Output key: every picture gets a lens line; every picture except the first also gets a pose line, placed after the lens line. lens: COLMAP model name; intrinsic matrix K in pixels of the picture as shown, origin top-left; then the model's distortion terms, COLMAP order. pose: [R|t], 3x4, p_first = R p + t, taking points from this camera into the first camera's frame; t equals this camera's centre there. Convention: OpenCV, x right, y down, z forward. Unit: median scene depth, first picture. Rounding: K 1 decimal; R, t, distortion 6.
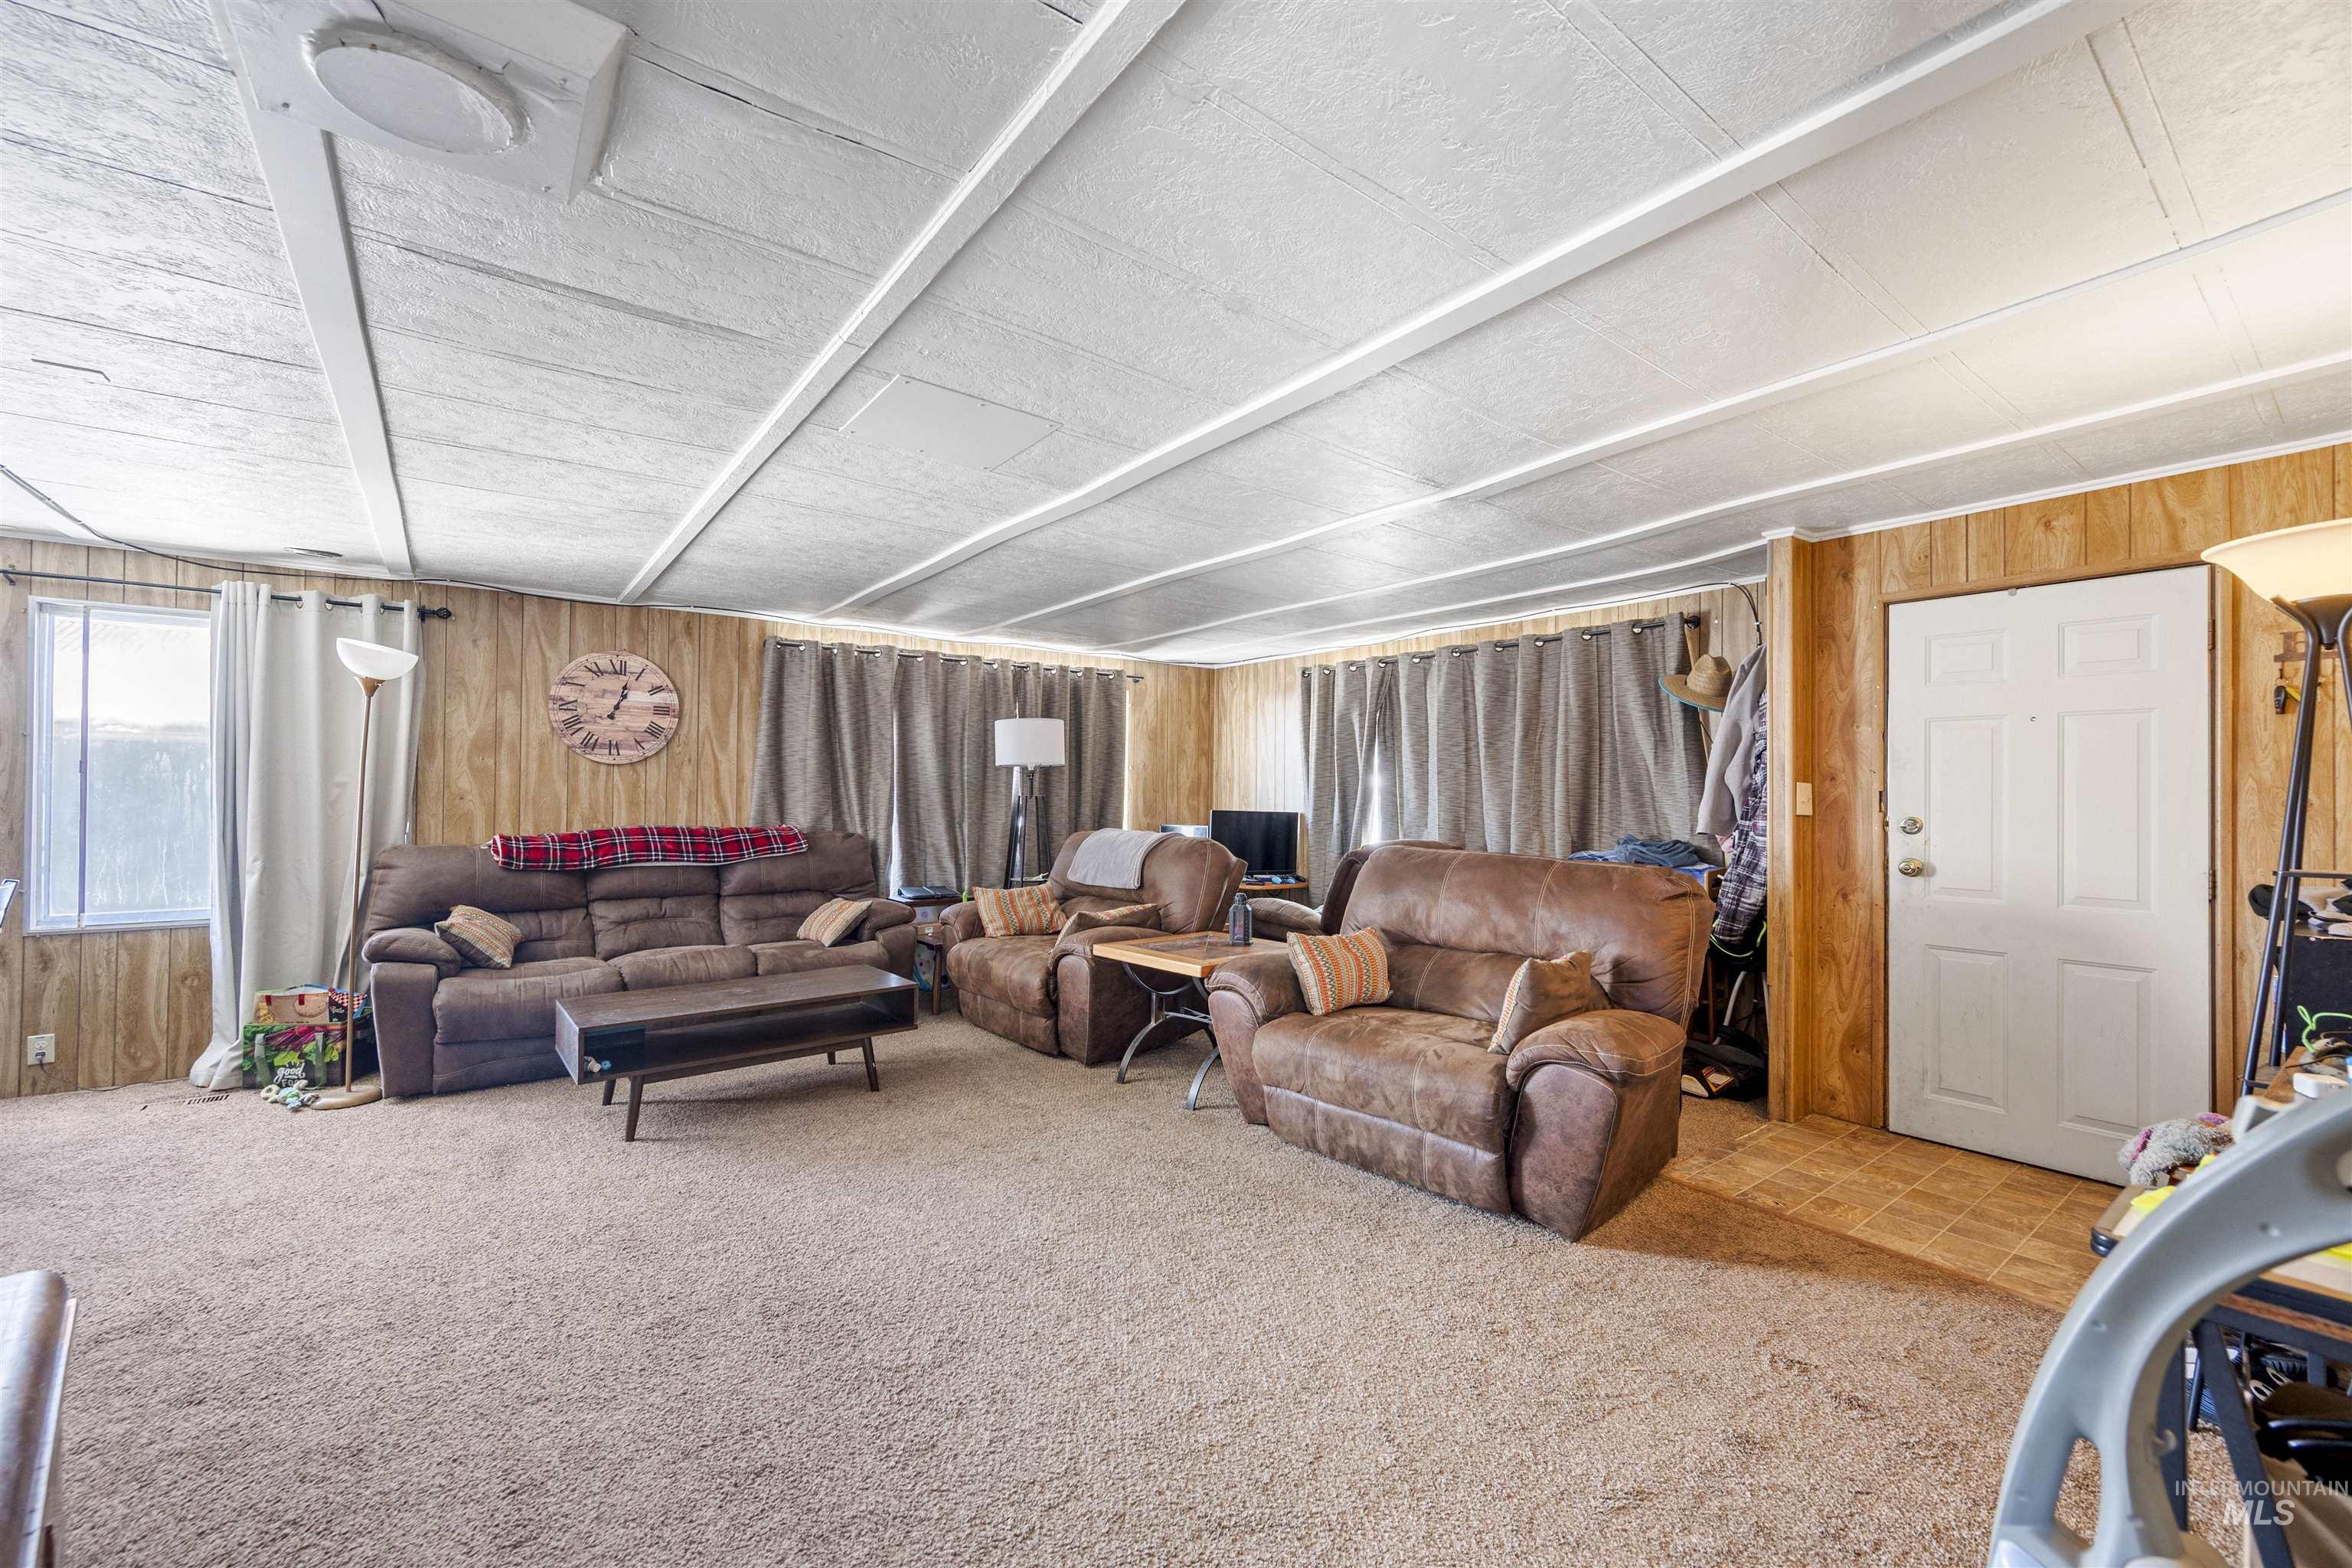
lens RADIAL K [[936.5, 0, 1182.2], [0, 936.5, 778.4], [0, 0, 1]] dist [0.000019, 0.000751]
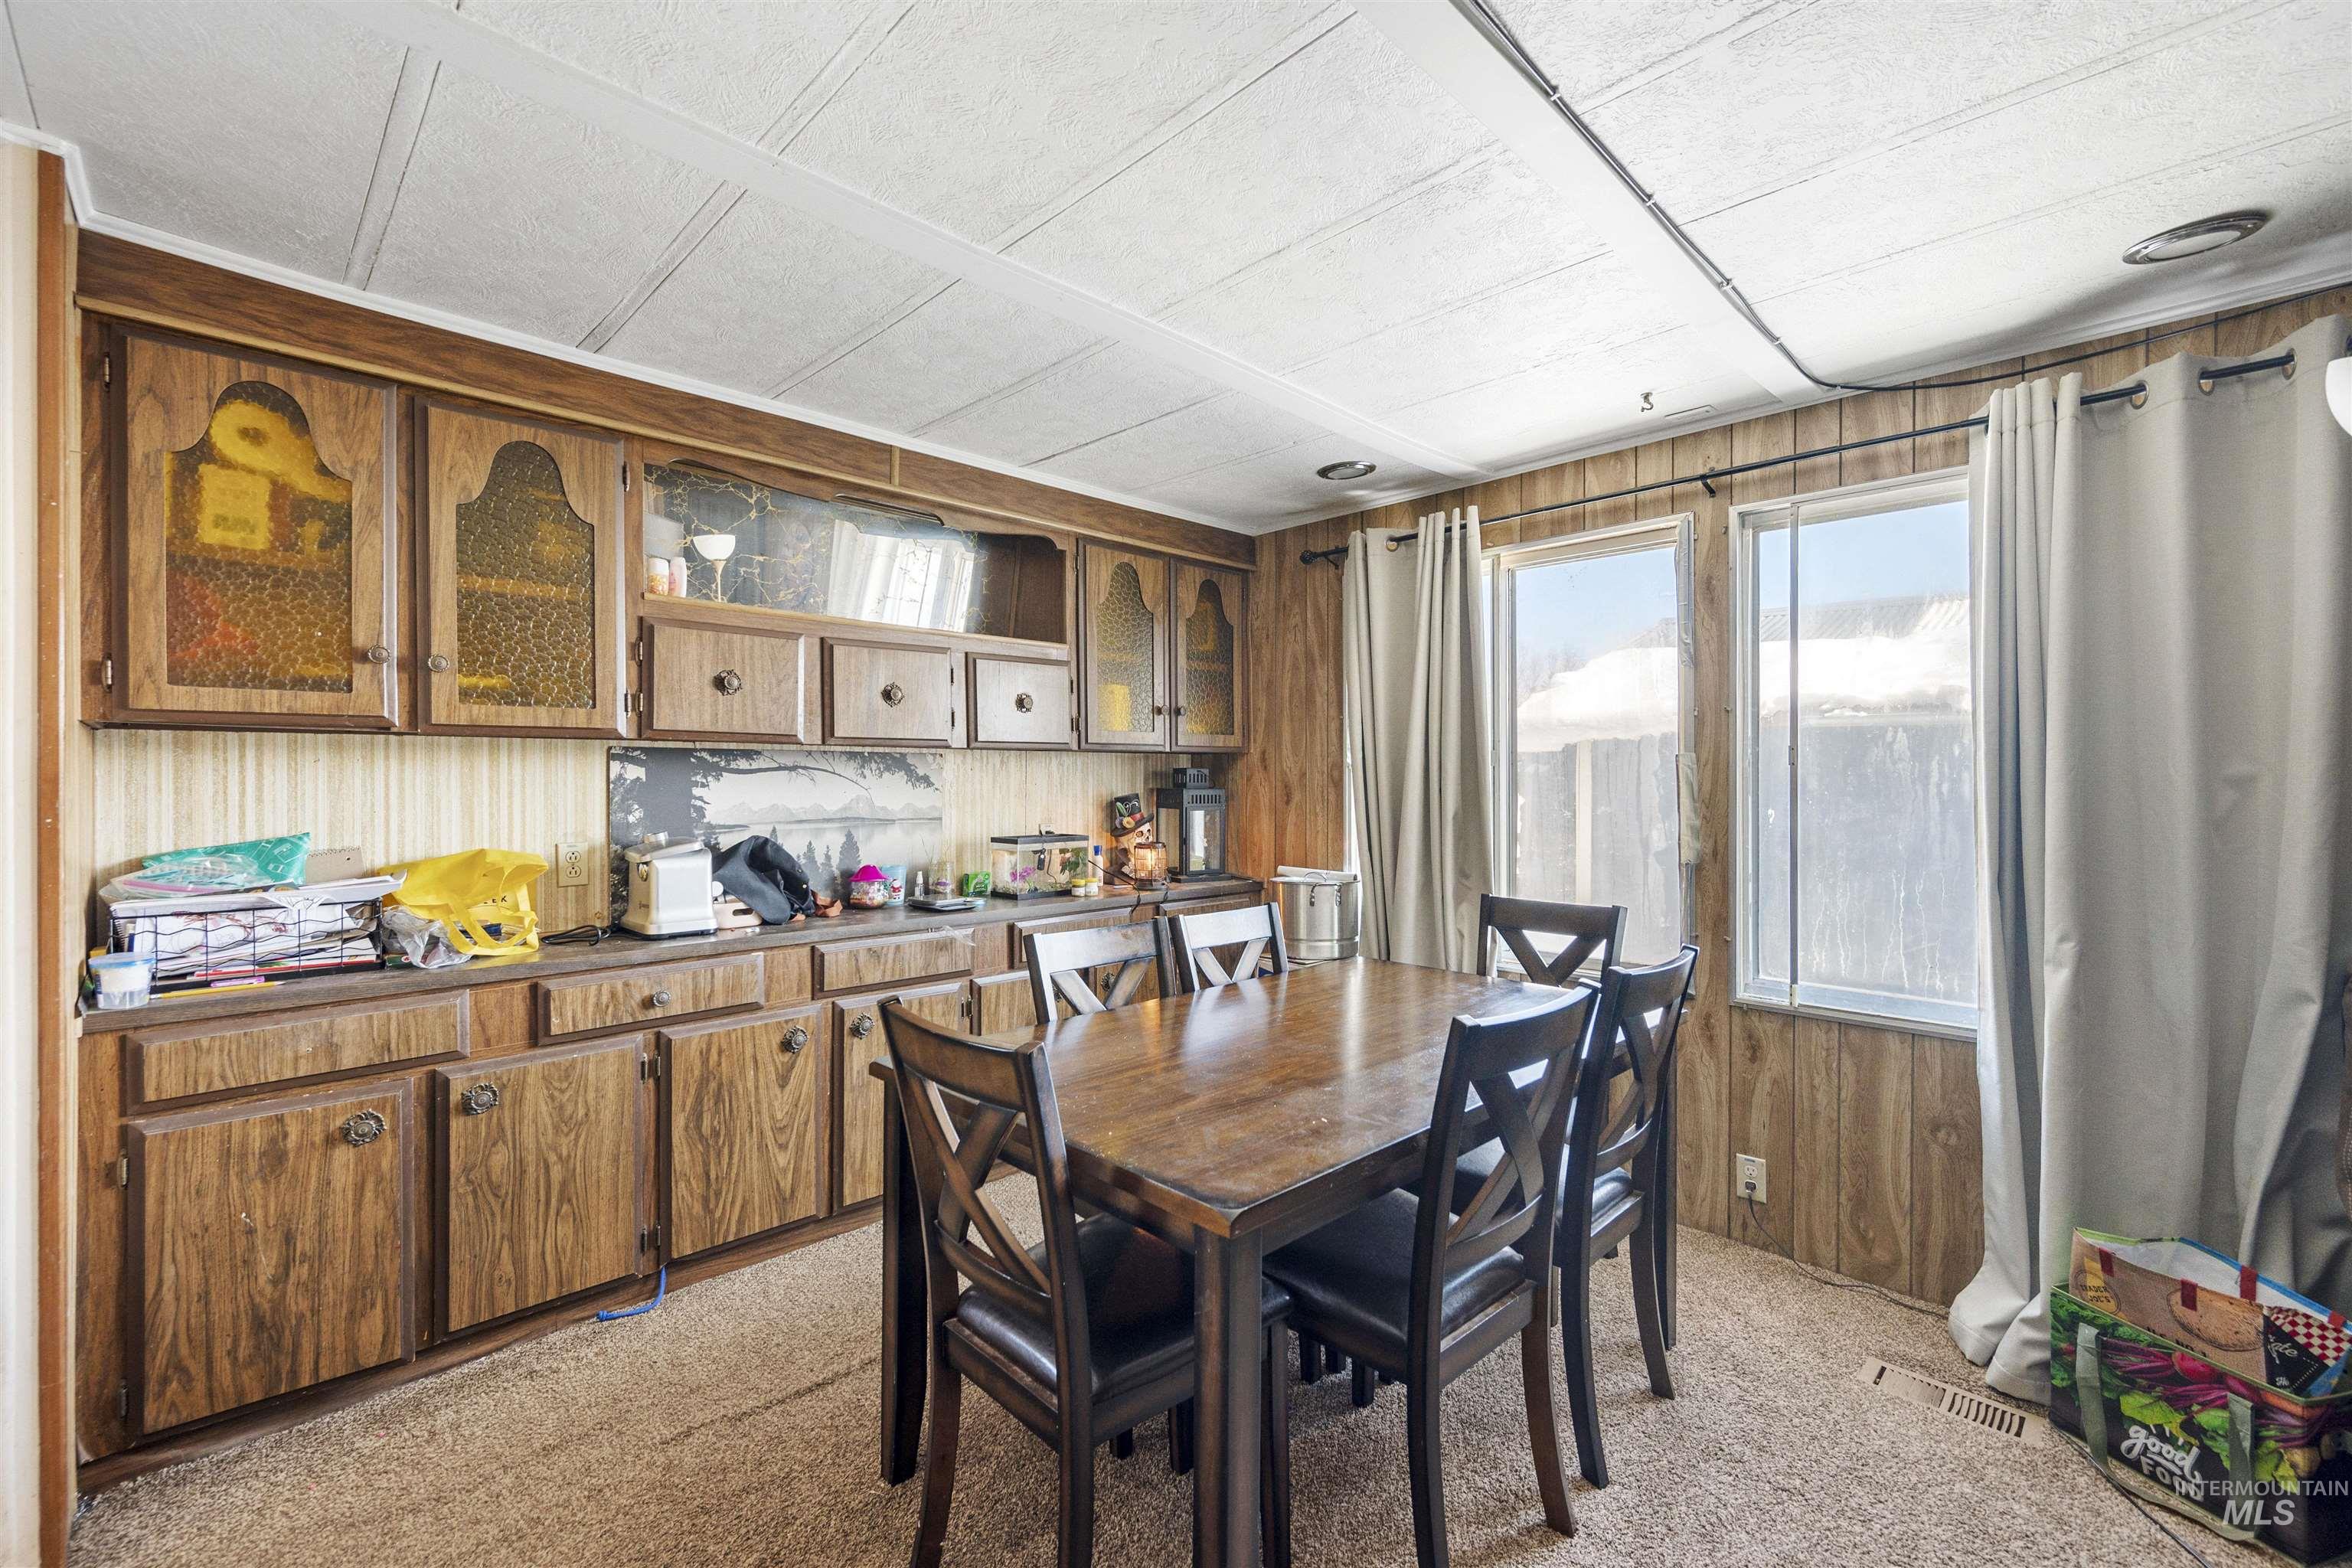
lens RADIAL K [[963.3, 0, 1180.8], [0, 963.3, 770.1], [0, 0, 1]] dist [0.000459, 0.000514]
pose [[0.118202, -0.010768, -0.992931, -0.552194], [0.005930, 0.999931, -0.010138, 0.001928], [0.992972, -0.004690, 0.118257, 0.492521]]
